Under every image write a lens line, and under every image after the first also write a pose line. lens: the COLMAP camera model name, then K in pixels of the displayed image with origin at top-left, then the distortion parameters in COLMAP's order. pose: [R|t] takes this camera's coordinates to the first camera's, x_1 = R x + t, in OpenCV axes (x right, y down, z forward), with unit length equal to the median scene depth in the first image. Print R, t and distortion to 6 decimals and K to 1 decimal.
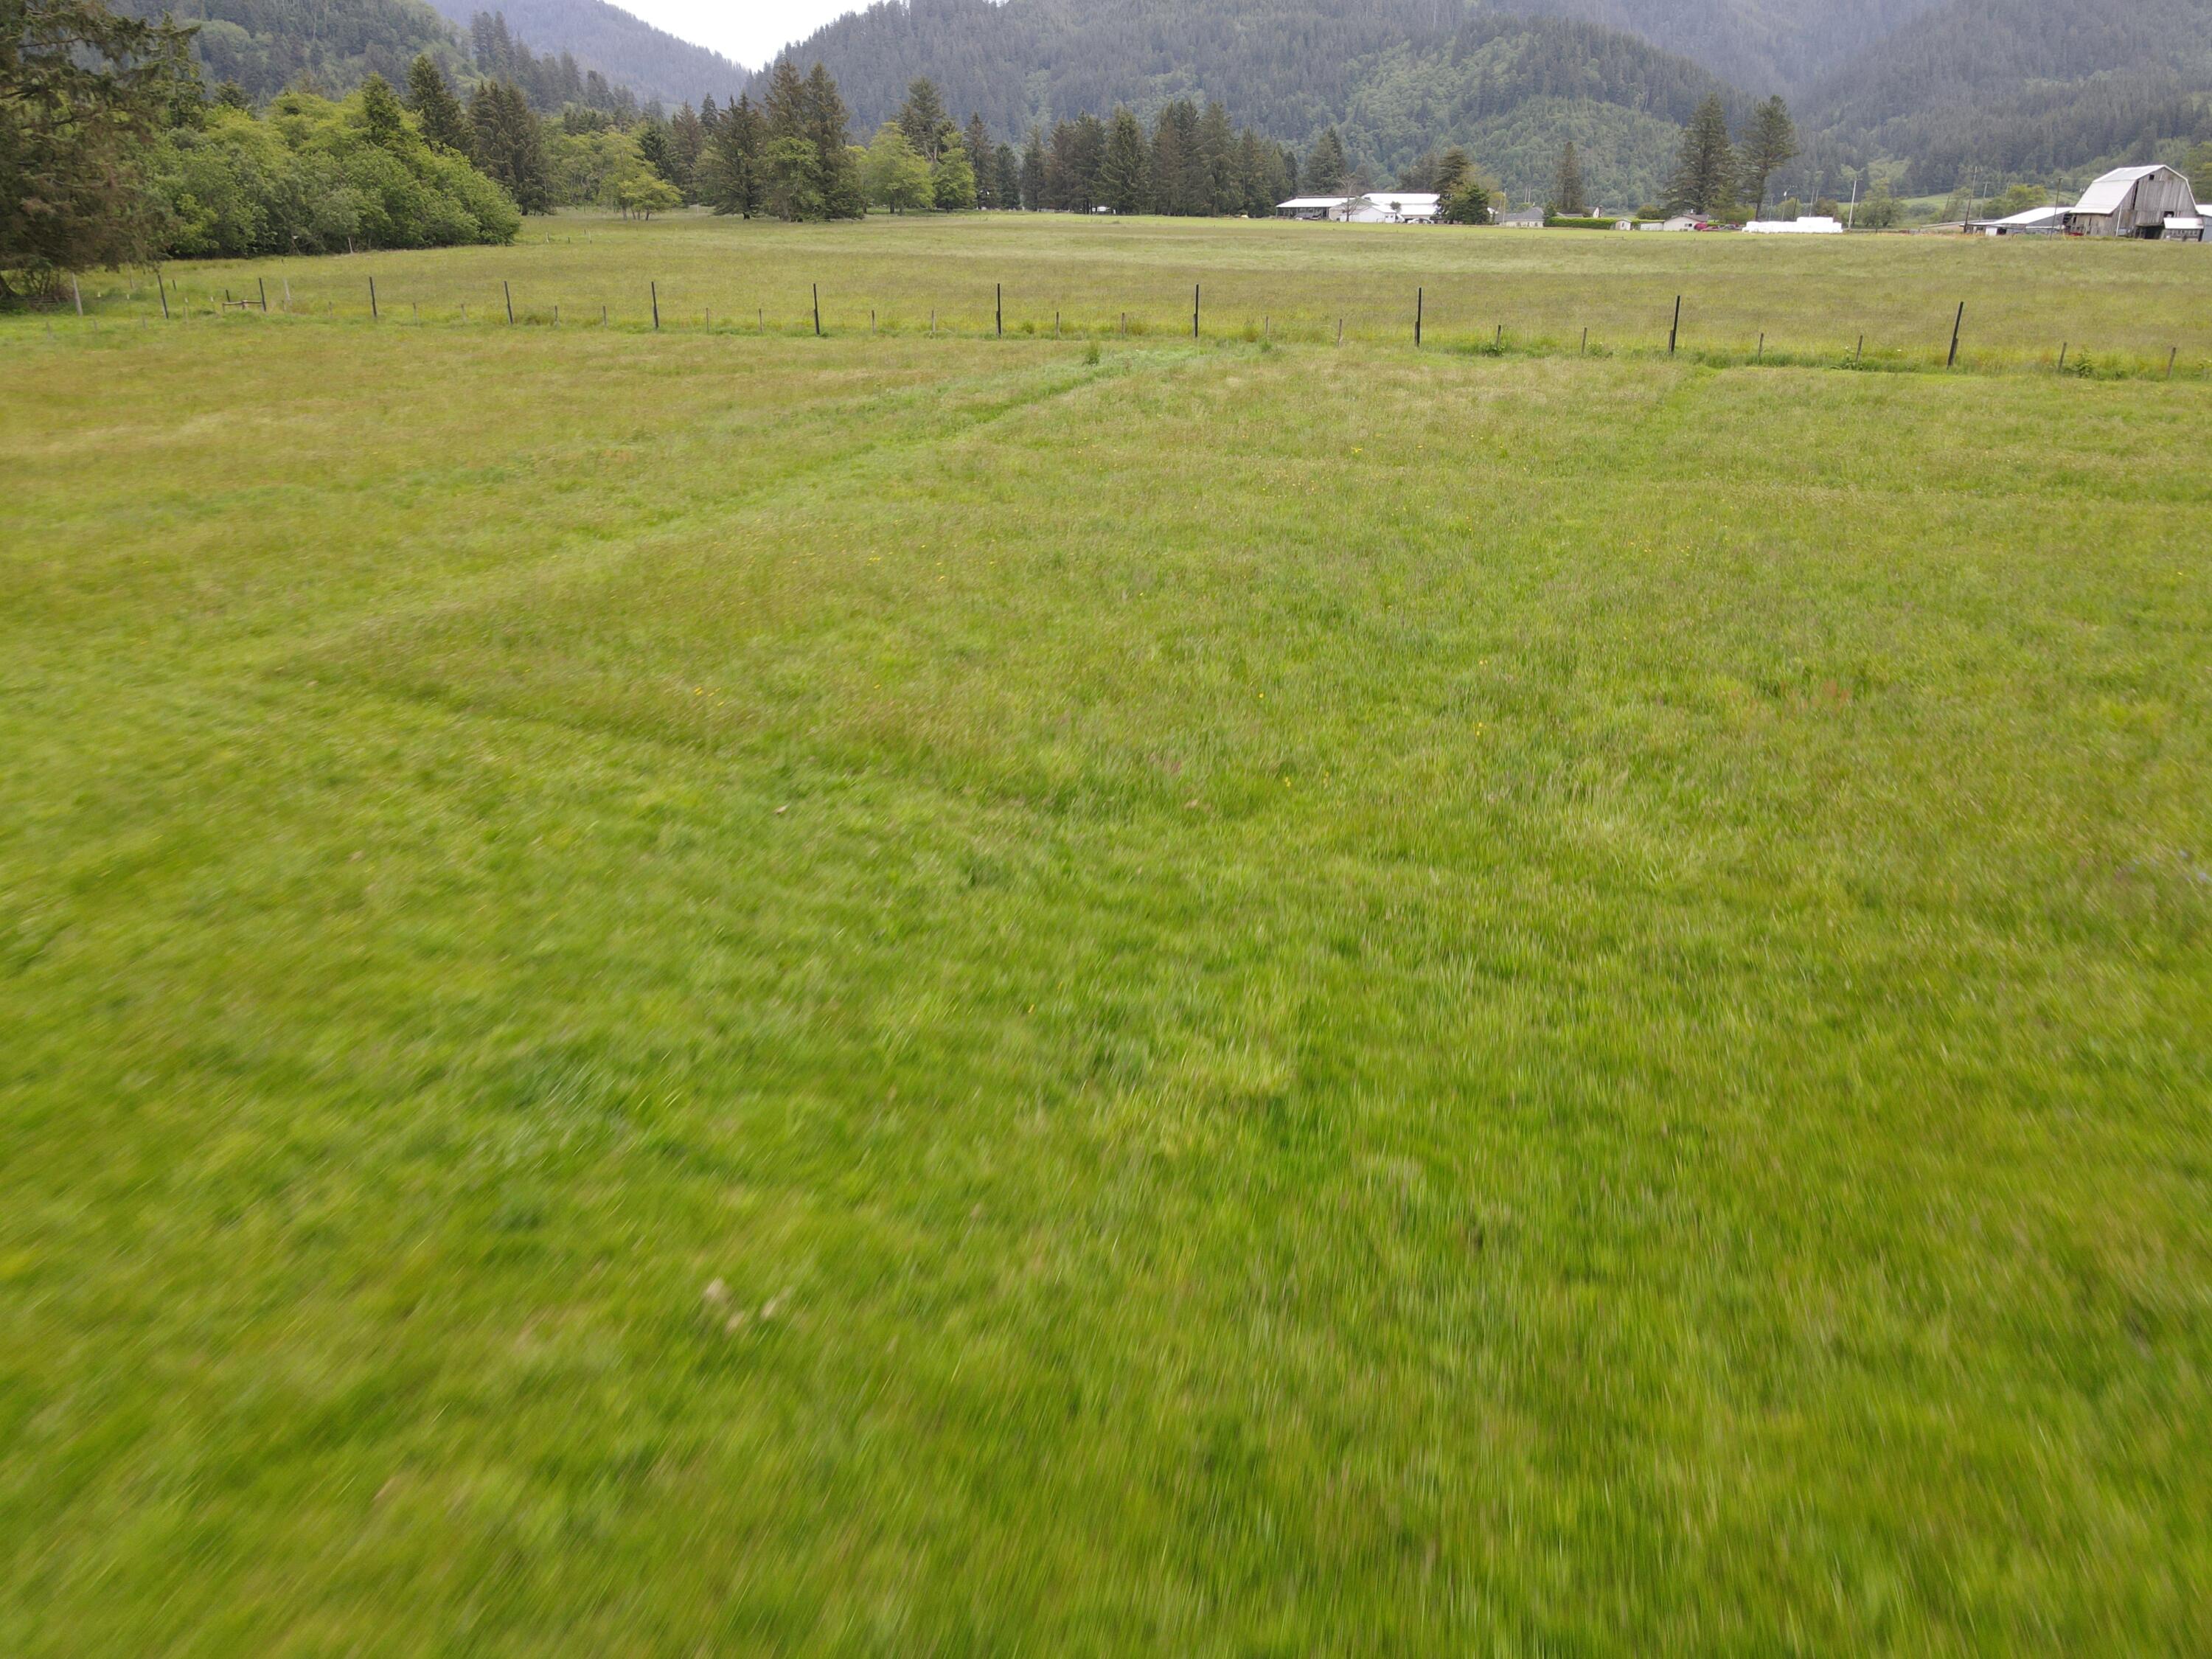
lens RADIAL K [[1619.7, 0, 1064.4], [0, 1619.7, 807.9], [0, 0, 1]] dist [0.036794, 0.006437]
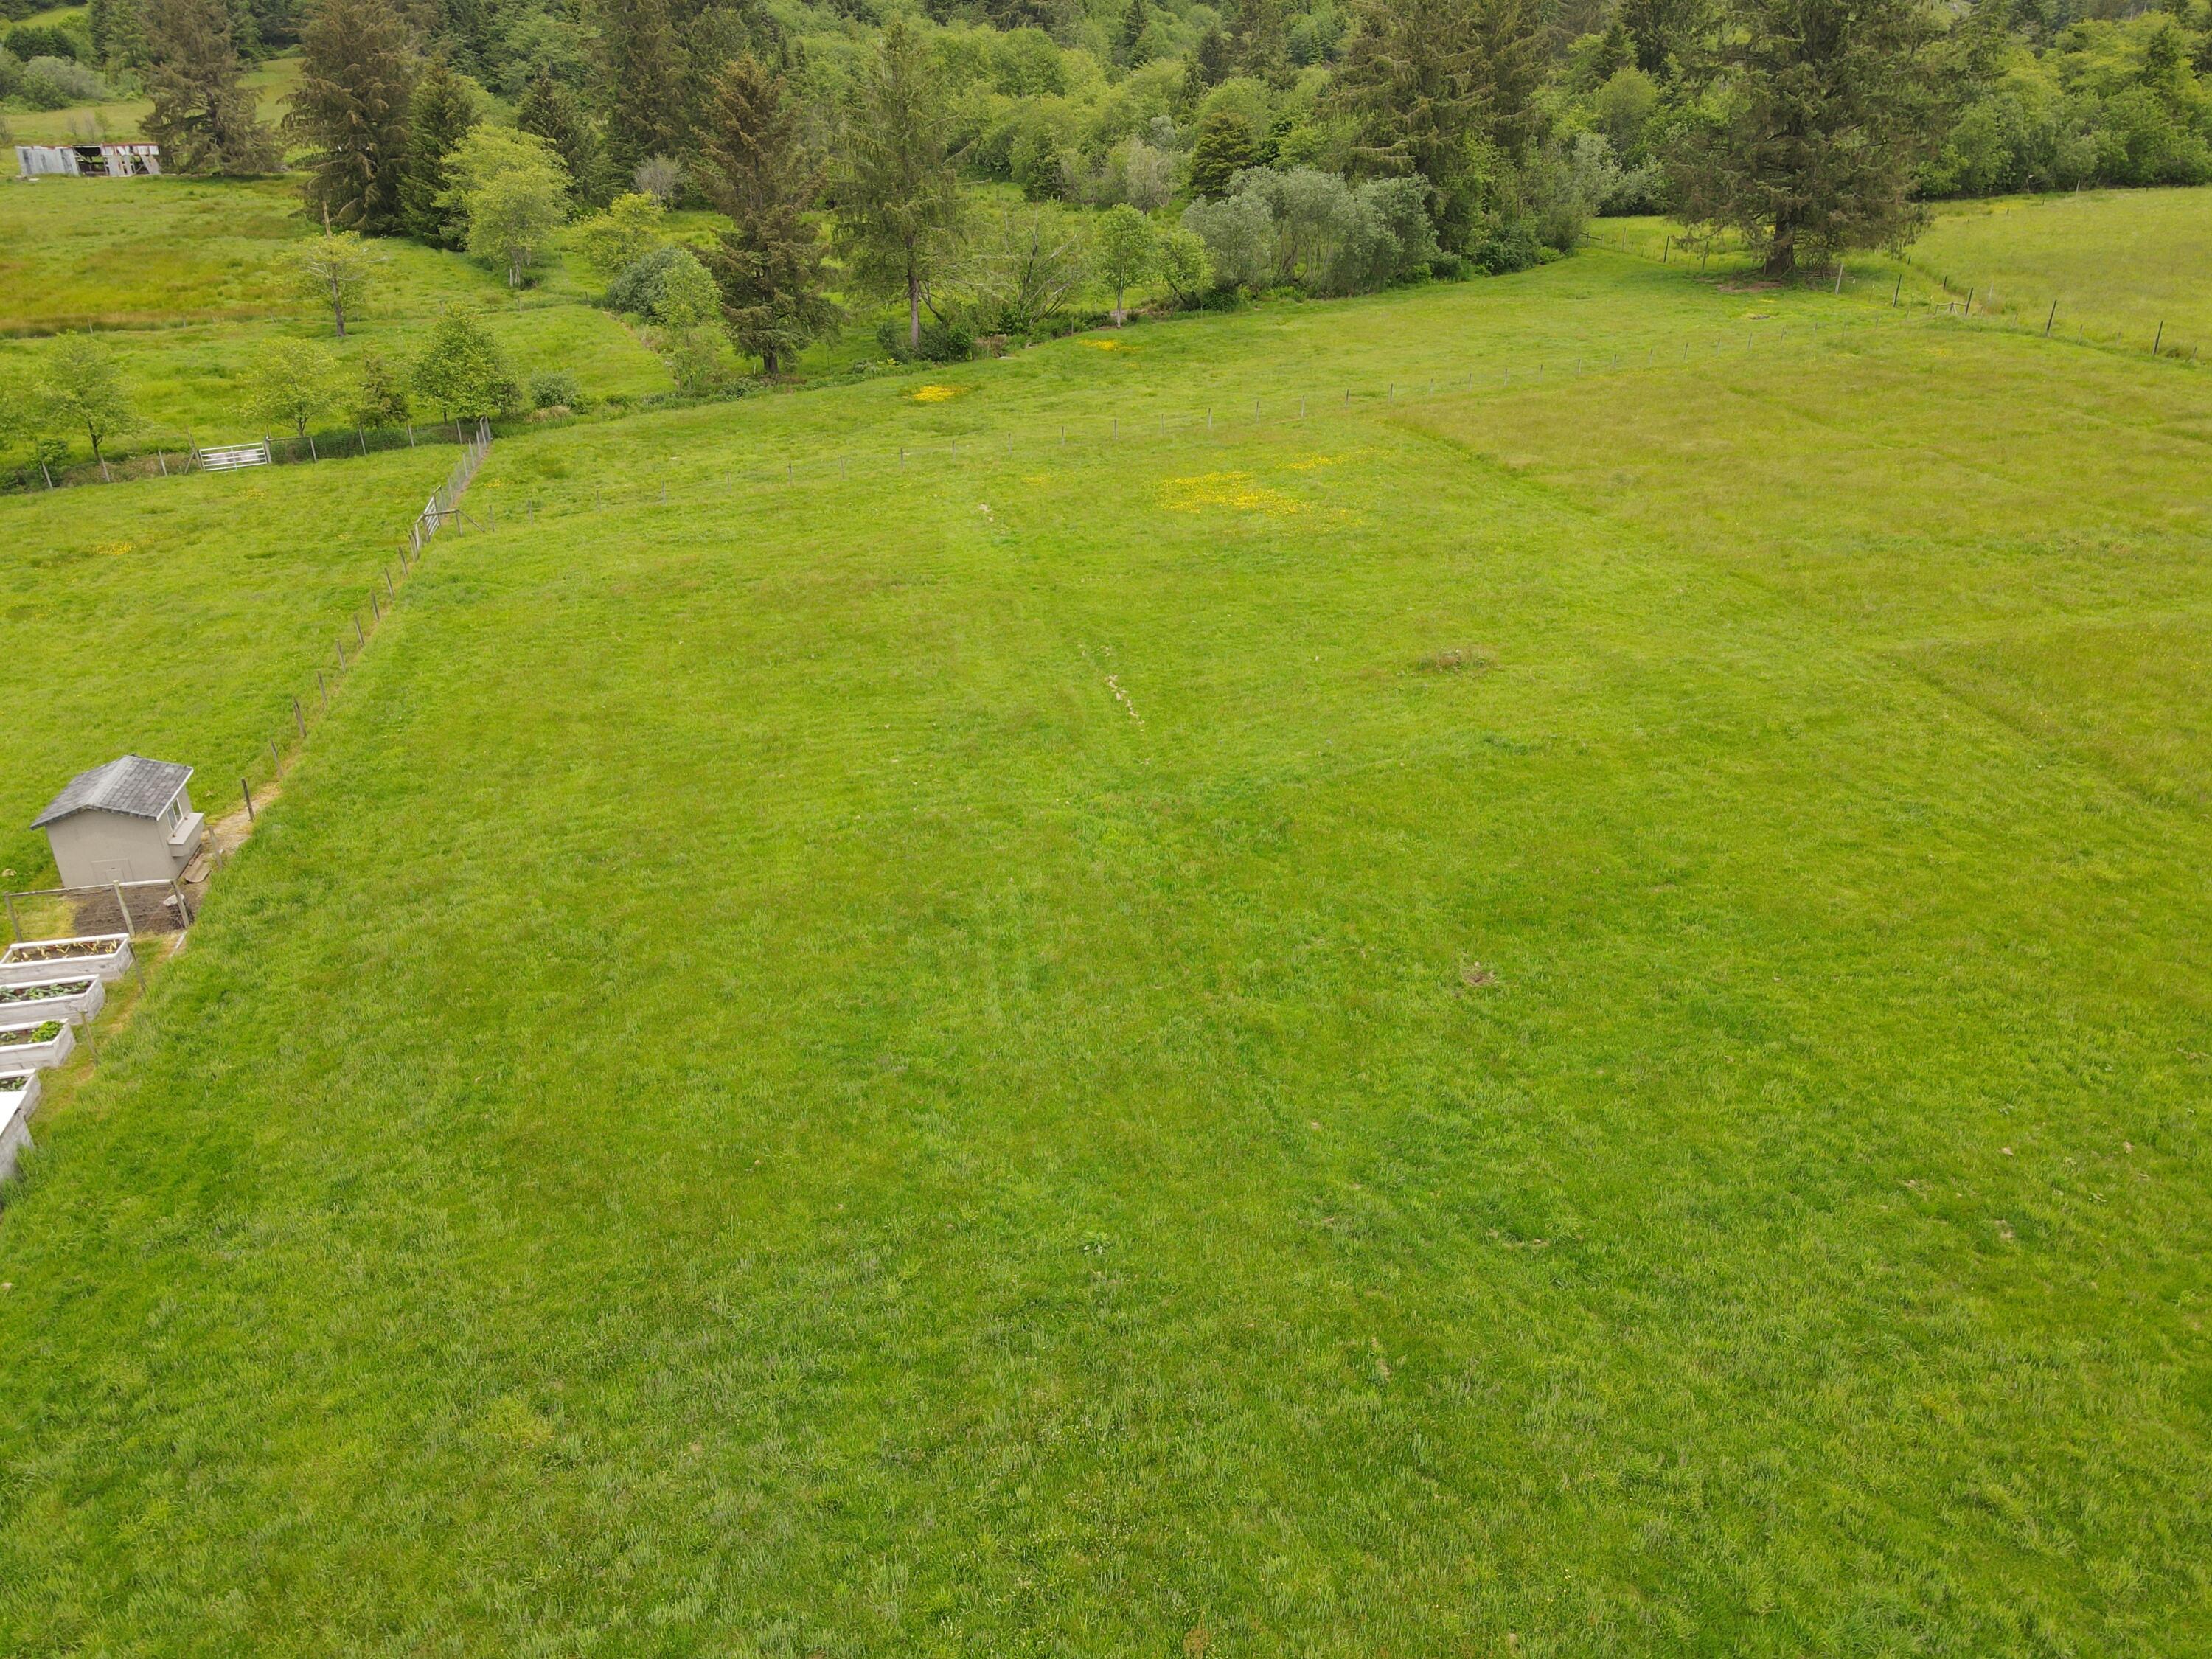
lens RADIAL K [[1619.5, 0, 1103.4], [0, 1619.5, 821.9], [0, 0, 1]] dist [0.026276, -0.010045]
pose [[0.619307, 0.345013, -0.705283, 0.603589], [-0.269680, 0.937103, 0.221611, -0.069891], [0.737381, 0.052955, 0.673398, -1.486720]]
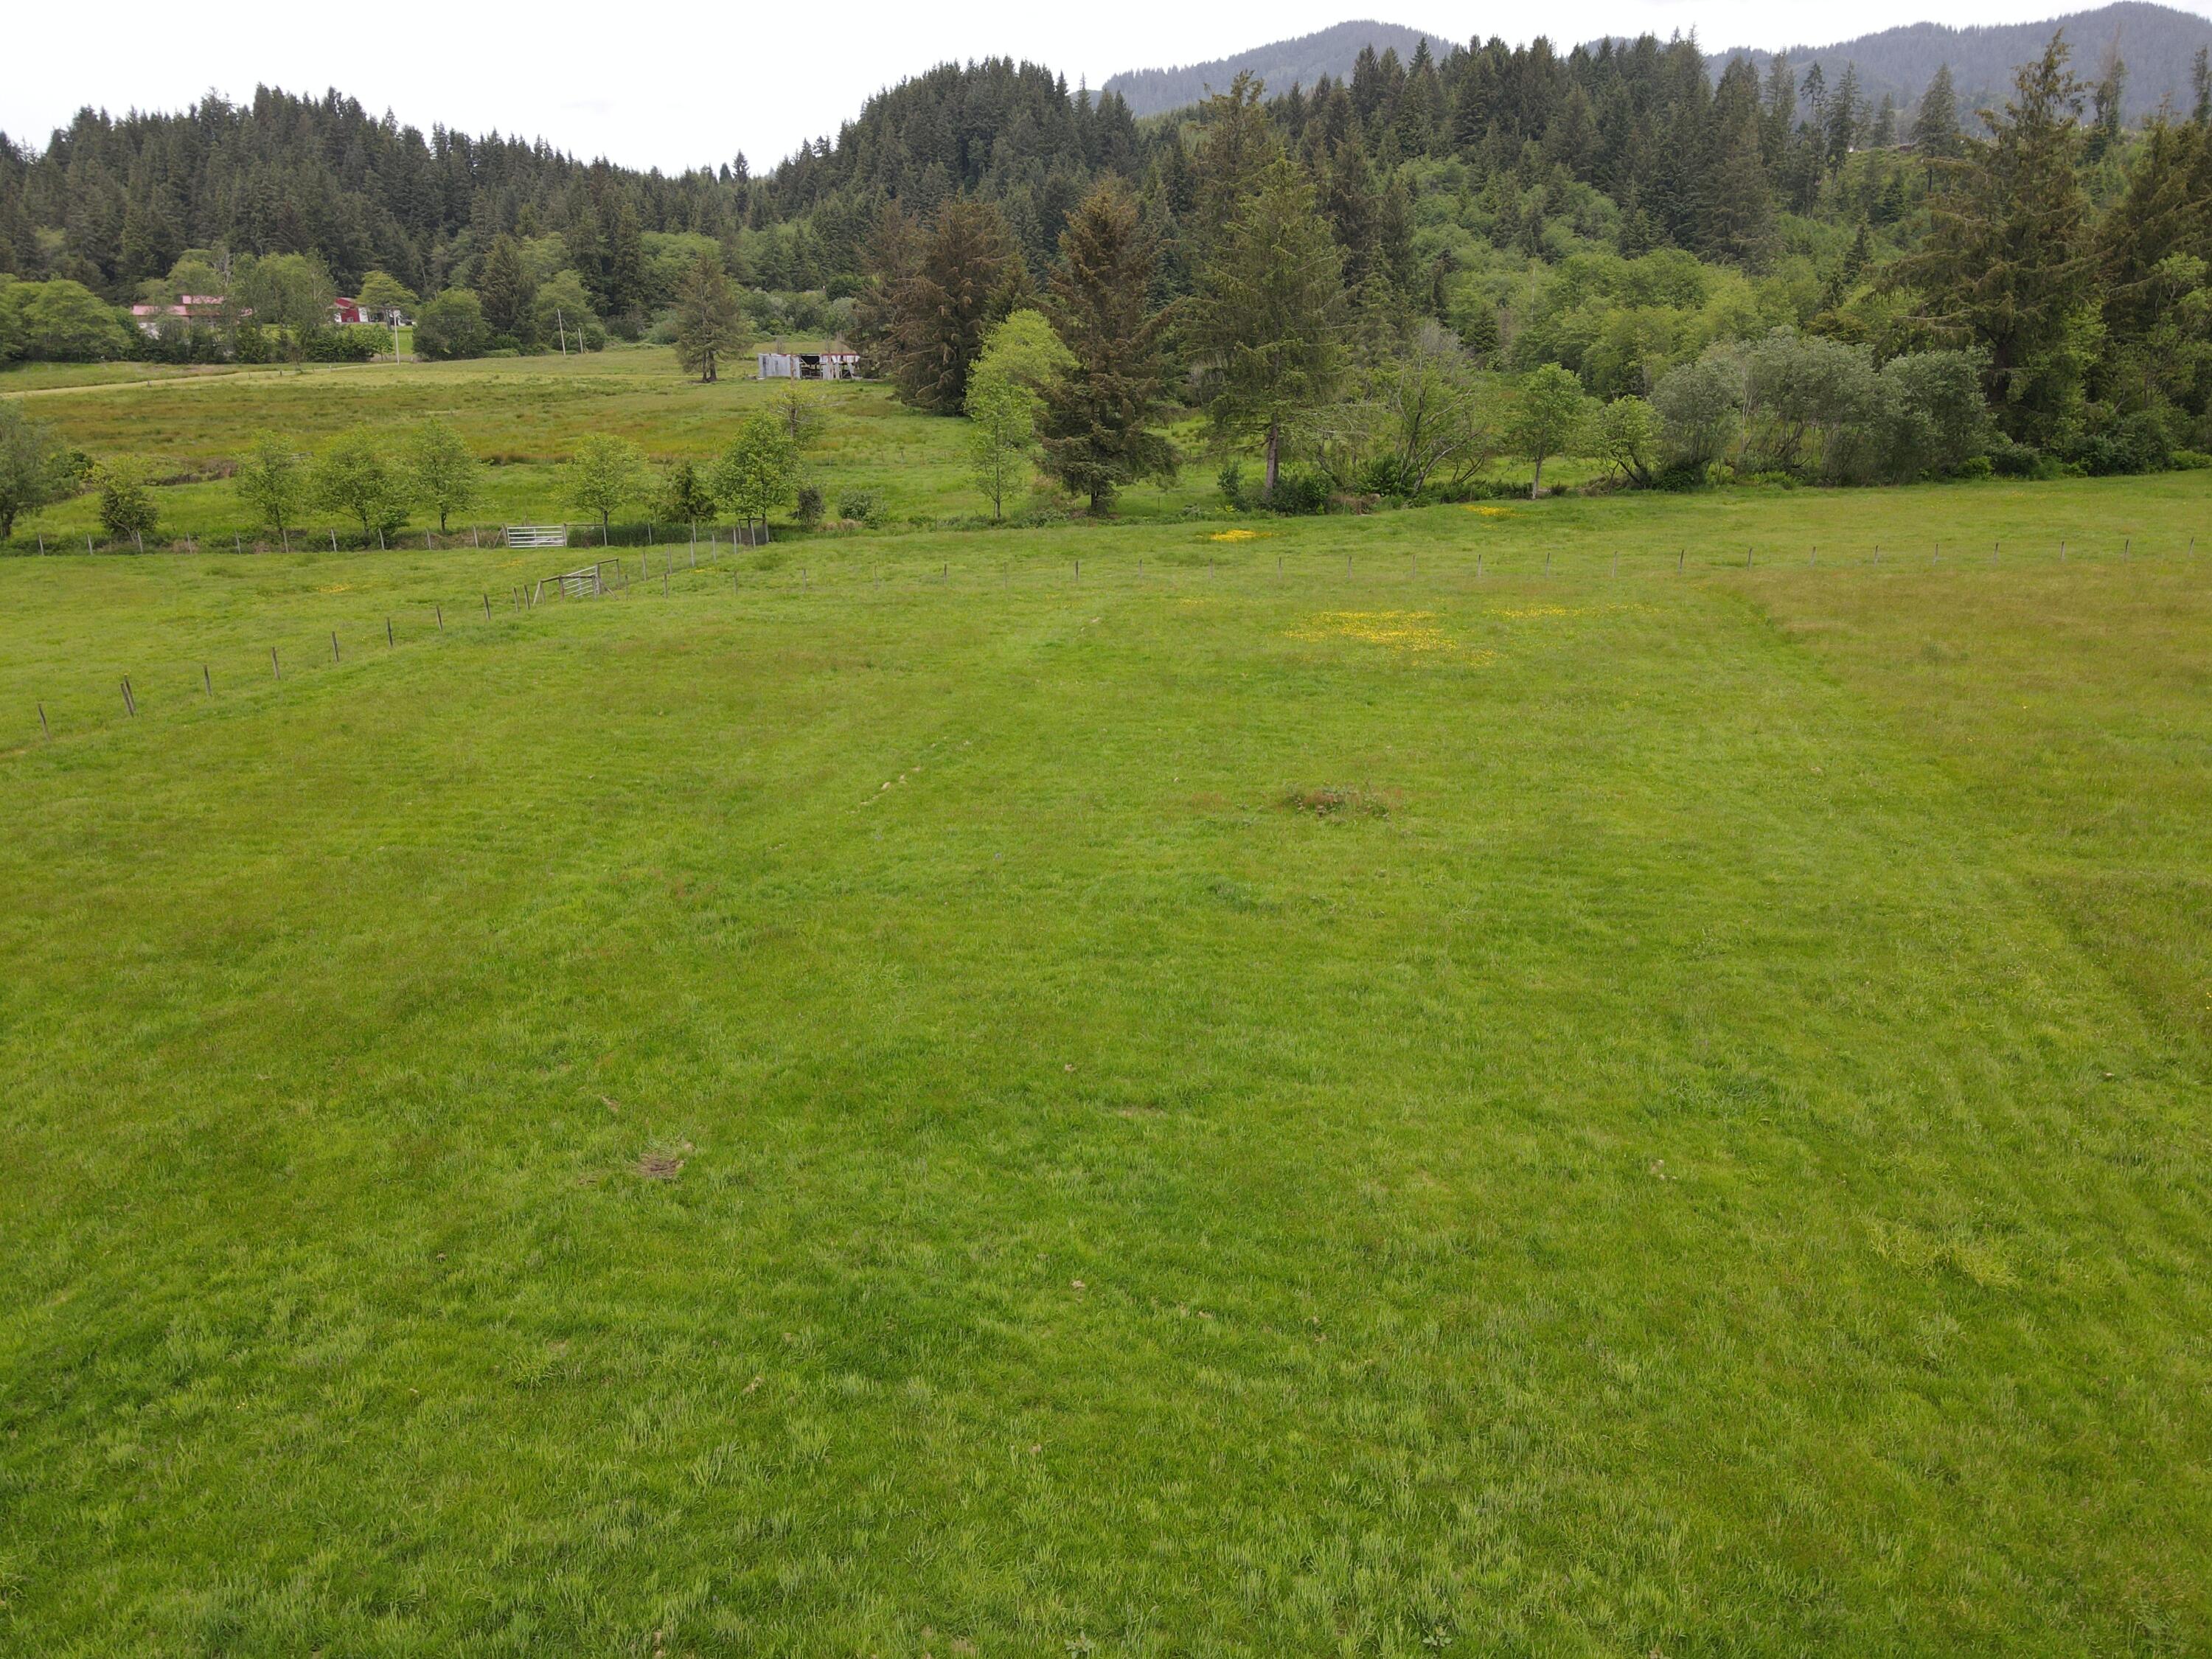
lens RADIAL K [[1615.8, 0, 1106.0], [0, 1615.8, 829.5], [0, 0, 1]] dist [0.008770, 0.007715]
pose [[0.215657, 0.299324, -0.929461, 0.662762], [-0.331287, 0.917831, 0.218713, -0.159347], [0.918554, 0.260752, 0.297099, -0.229824]]
